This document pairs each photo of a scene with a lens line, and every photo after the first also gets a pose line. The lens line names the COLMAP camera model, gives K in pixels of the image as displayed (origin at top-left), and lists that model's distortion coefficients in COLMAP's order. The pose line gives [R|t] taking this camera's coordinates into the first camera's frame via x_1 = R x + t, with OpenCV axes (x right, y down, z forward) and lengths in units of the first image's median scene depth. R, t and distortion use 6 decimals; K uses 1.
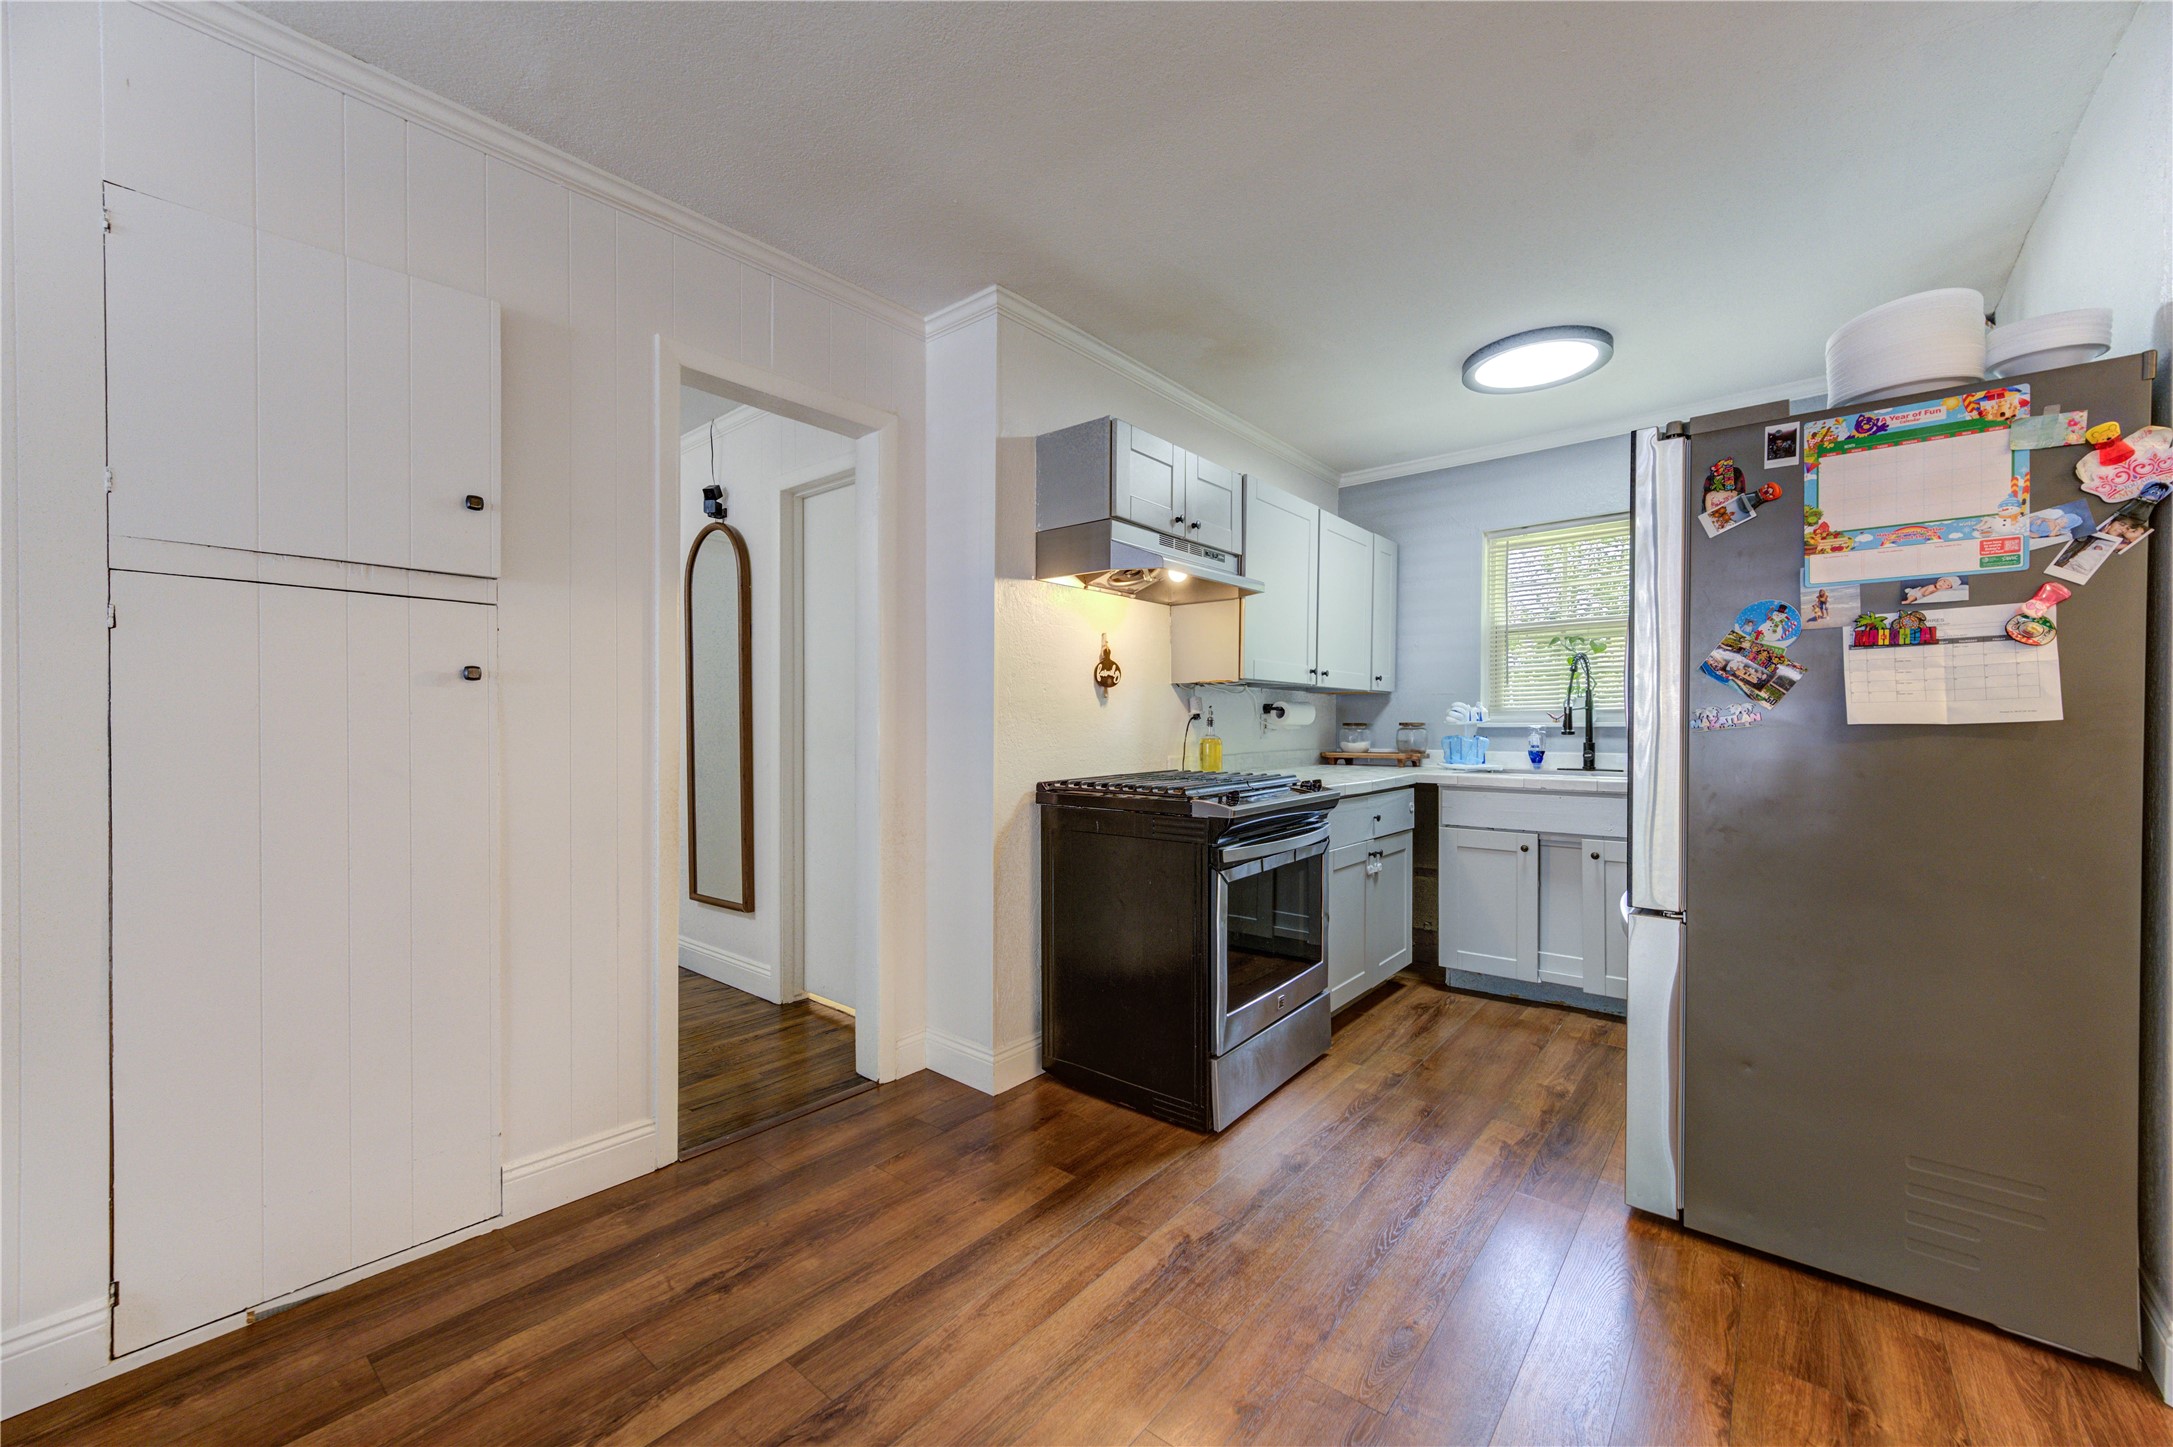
lens RADIAL K [[856.2, 0, 1090.2], [0, 856.2, 734.2], [0, 0, 1]] dist [0.000197, 0.001984]
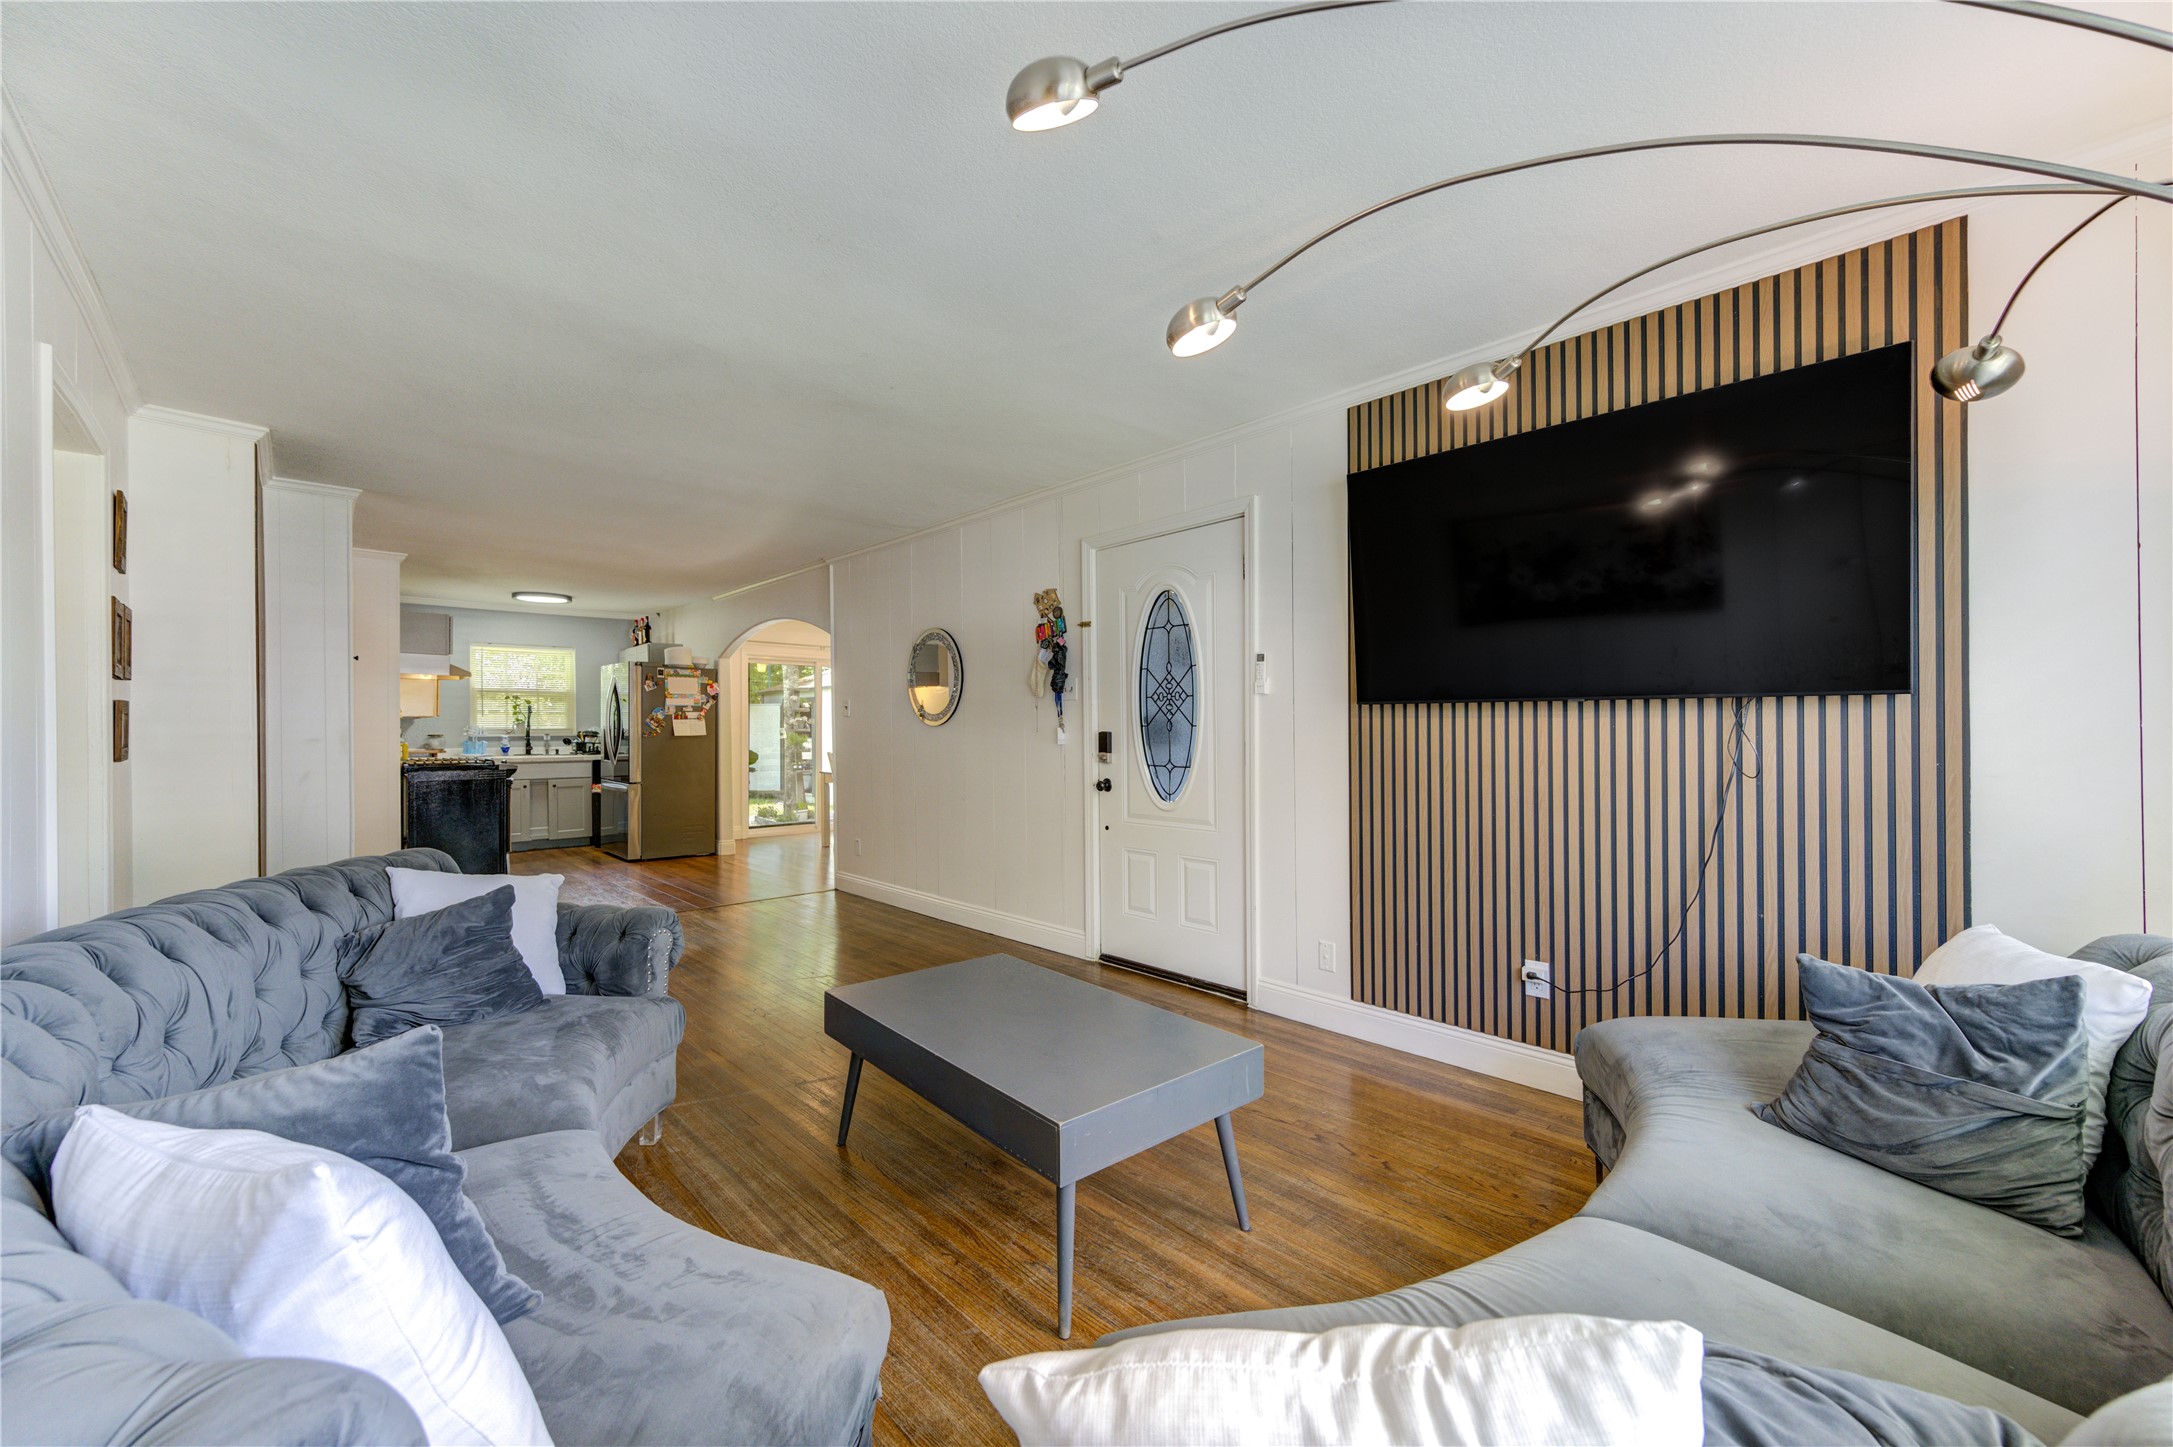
lens RADIAL K [[856.2, 0, 1100.1], [0, 856.2, 729.3], [0, 0, 1]] dist [0.000197, 0.001984]
pose [[0.112233, -0.000064, 0.993682, -3.202679], [0.012331, 0.999923, -0.001329, -0.010216], [-0.993605, 0.012403, 0.112226, -1.679453]]
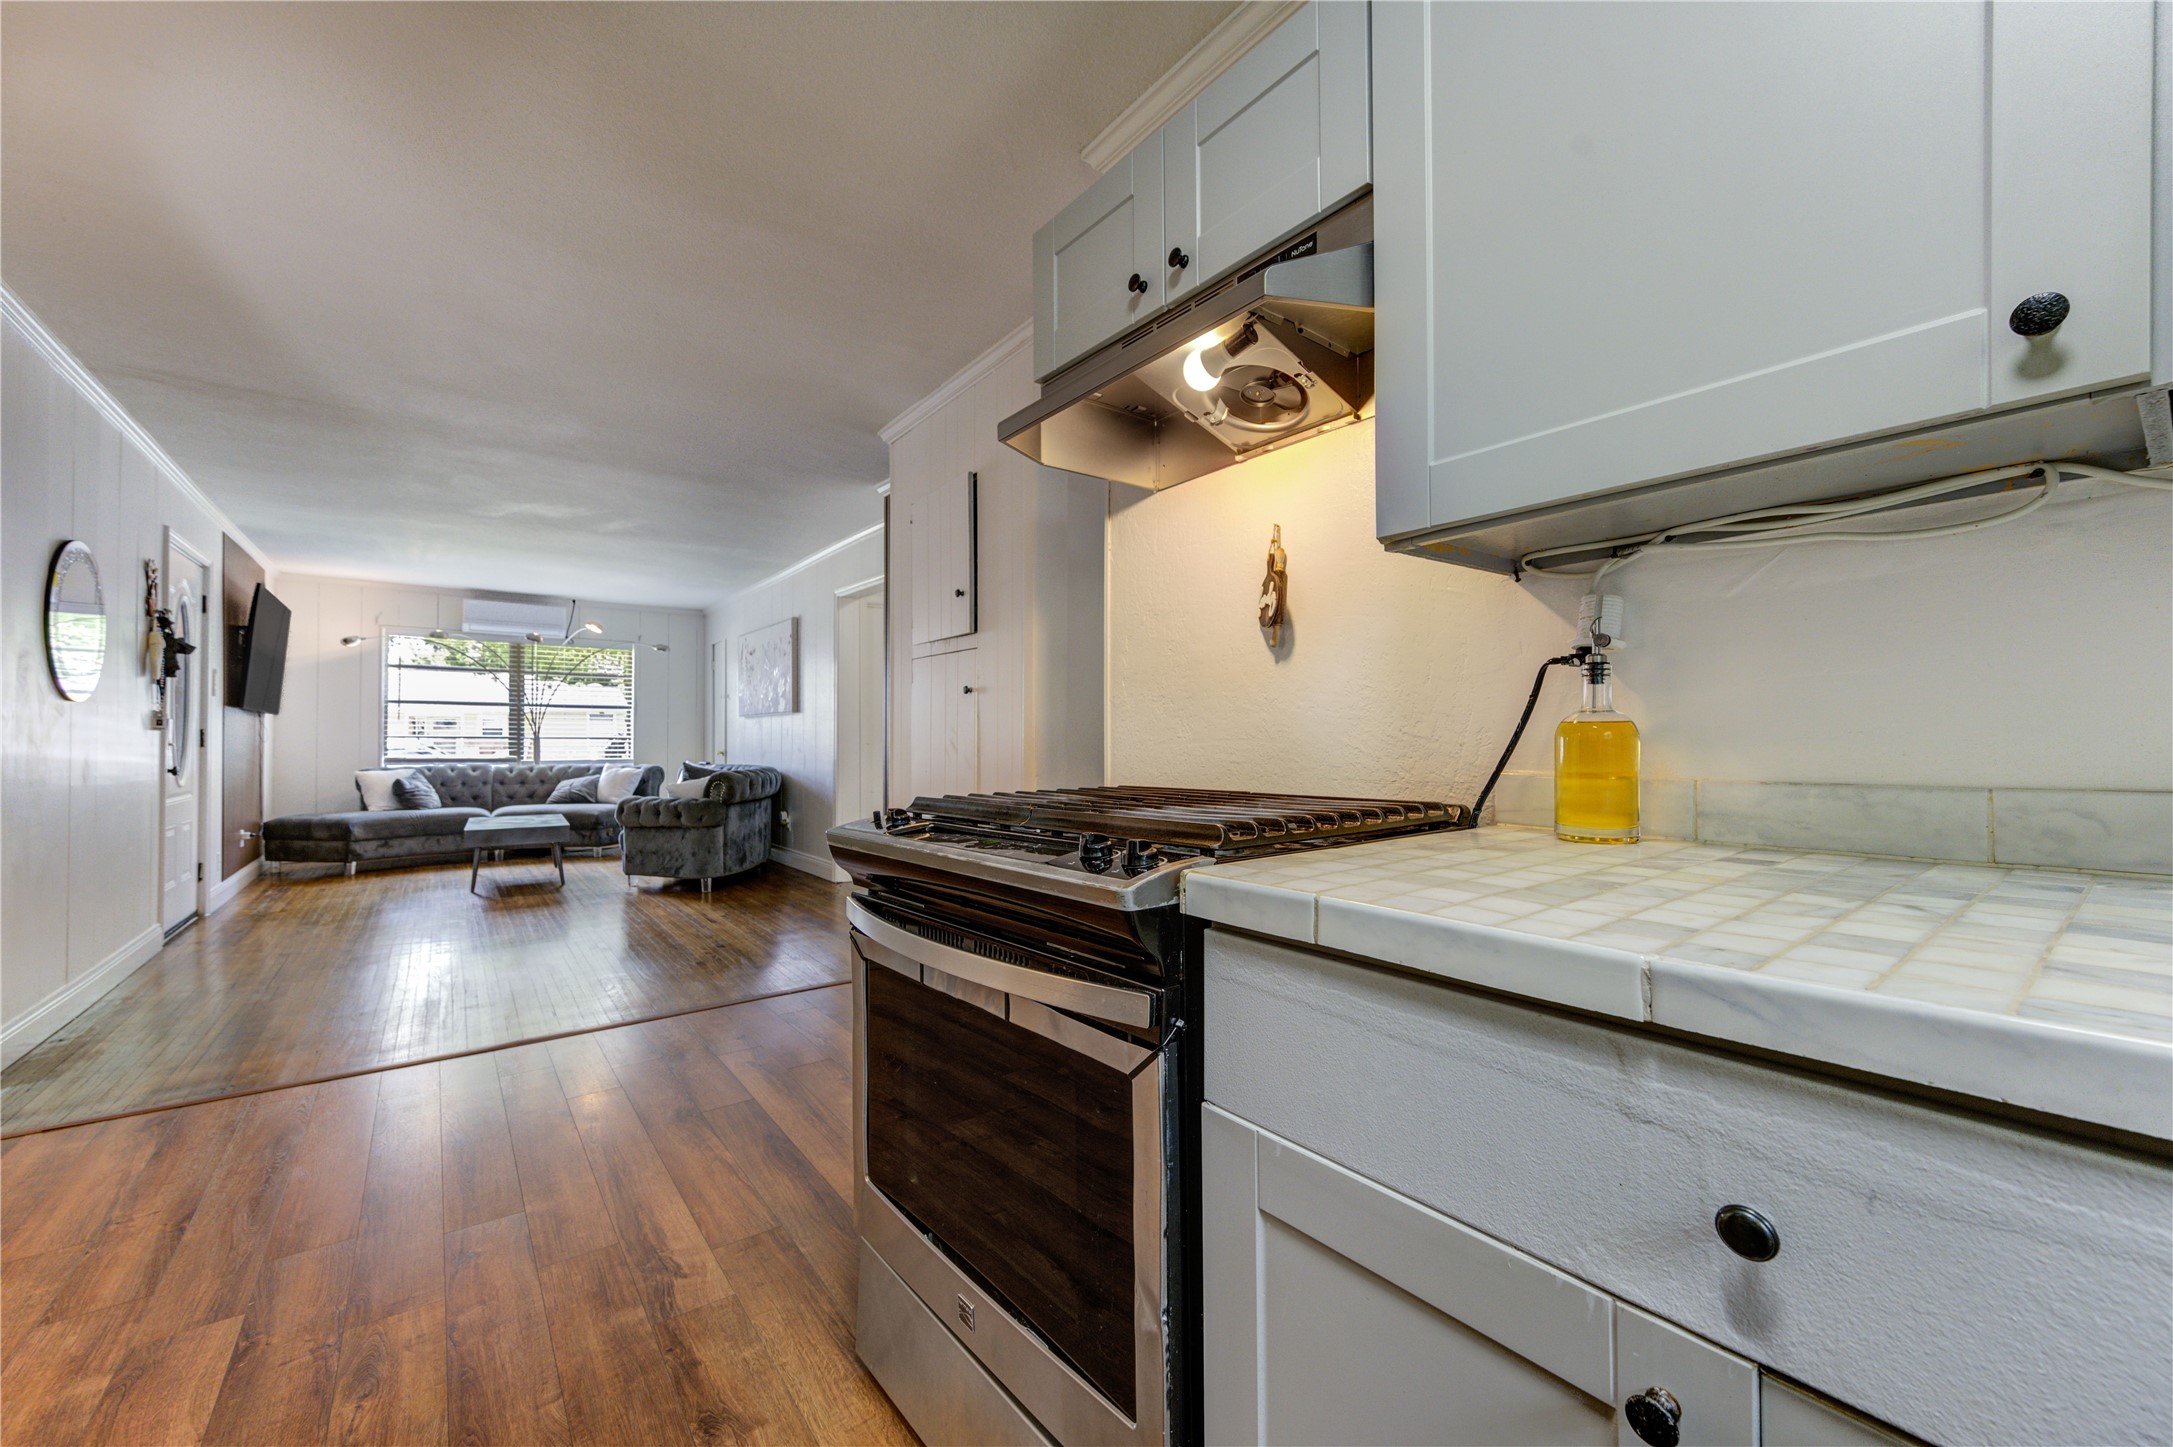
lens RADIAL K [[856.2, 0, 1089.3], [0, 856.2, 732.4], [0, 0, 1]] dist [0.000197, 0.001984]
pose [[-0.234921, -0.007681, -0.971984, 0.904510], [-0.009272, 0.999941, -0.005661, 0.023816], [0.971970, 0.007682, -0.234978, 1.651891]]
